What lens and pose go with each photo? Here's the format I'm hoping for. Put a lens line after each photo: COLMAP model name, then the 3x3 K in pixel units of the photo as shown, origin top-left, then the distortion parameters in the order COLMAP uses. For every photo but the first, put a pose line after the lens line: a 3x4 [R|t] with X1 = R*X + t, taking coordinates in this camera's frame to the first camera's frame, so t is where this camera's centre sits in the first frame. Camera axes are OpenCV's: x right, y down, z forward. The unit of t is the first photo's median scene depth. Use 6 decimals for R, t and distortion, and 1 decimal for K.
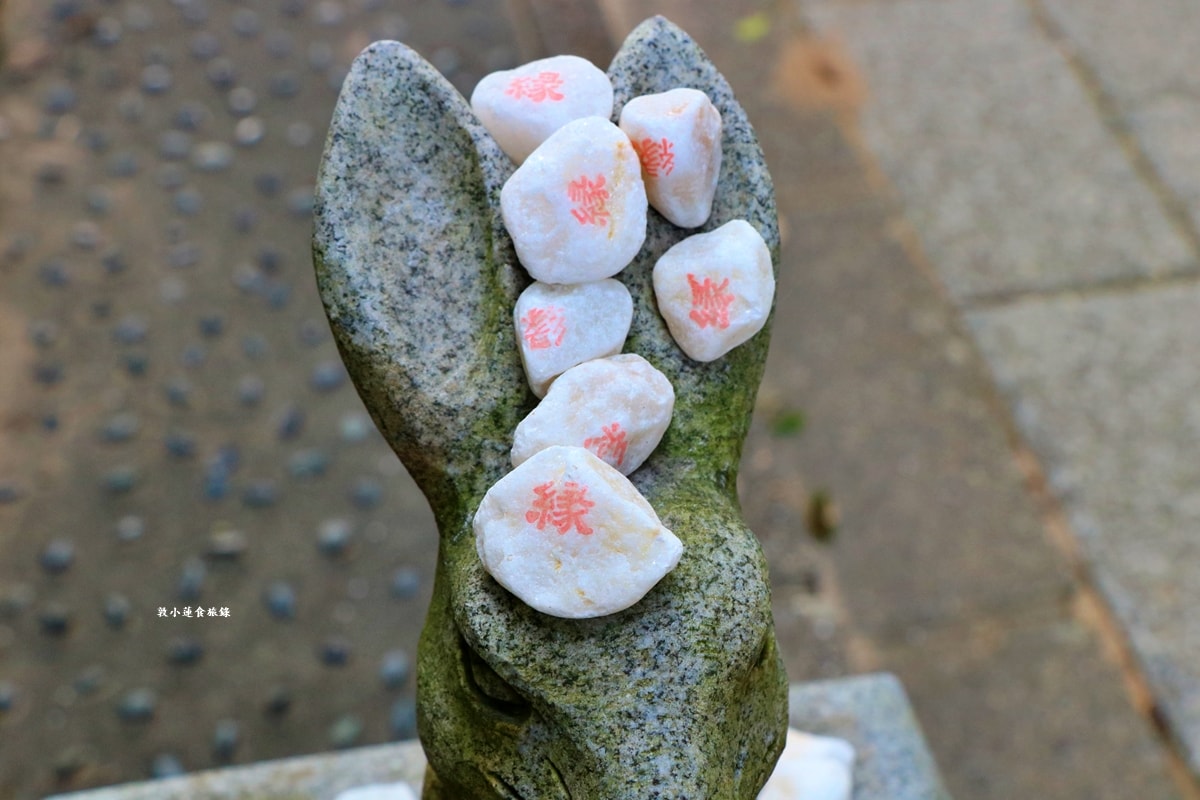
lens RADIAL K [[1962.9, 0, 600.0], [0, 1962.9, 400.0], [0, 0, 1]] dist [-0.037345, -0.005143]
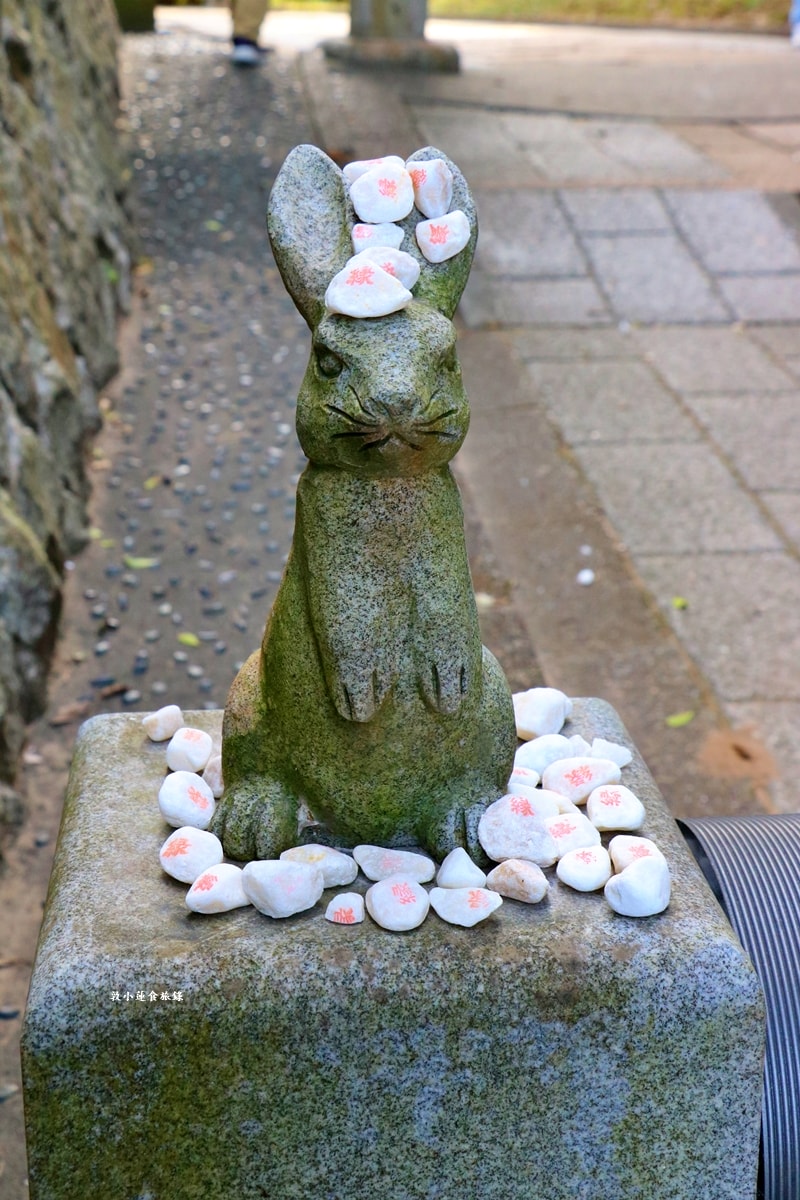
lens RADIAL K [[1962.9, 0, 400.0], [0, 1962.9, 600.0], [0, 0, 1]] dist [-0.037345, -0.005143]
pose [[0.993996, 0.031384, -0.104817, 0.260168], [-0.064639, 0.941373, -0.331118, 1.090605], [0.088280, 0.335905, 0.937750, -0.970120]]
